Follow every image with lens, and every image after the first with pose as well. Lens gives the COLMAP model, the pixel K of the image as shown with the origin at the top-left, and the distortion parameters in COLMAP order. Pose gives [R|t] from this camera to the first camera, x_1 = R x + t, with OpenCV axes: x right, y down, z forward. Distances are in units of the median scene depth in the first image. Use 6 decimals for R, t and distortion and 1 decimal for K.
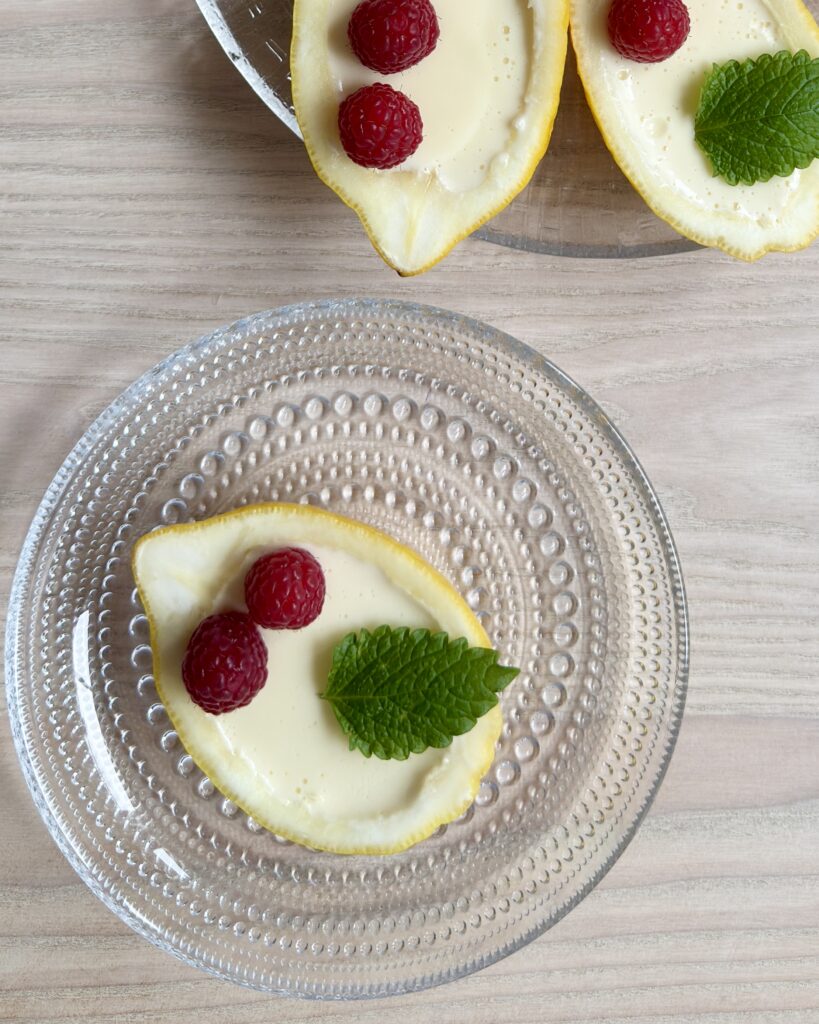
lens RADIAL K [[1129.9, 0, 403.6], [0, 1129.9, 509.9], [0, 0, 1]] dist [0.072233, 0.000000]
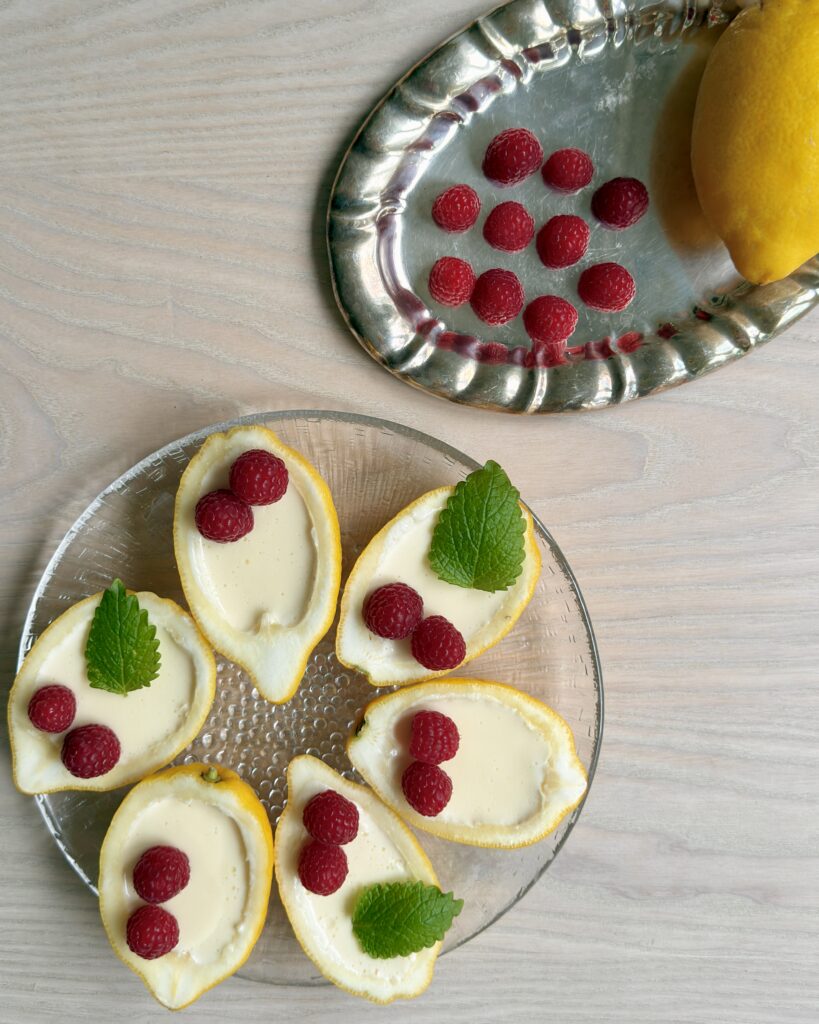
lens RADIAL K [[761.2, 0, 416.4], [0, 761.2, 514.5], [0, 0, 1]] dist [0.000531, -0.002814]
pose [[0.999182, 0.028309, -0.028886, 0.360356], [-0.023703, 0.988564, 0.148927, -1.069976], [0.032772, -0.148120, 0.988426, 0.028585]]
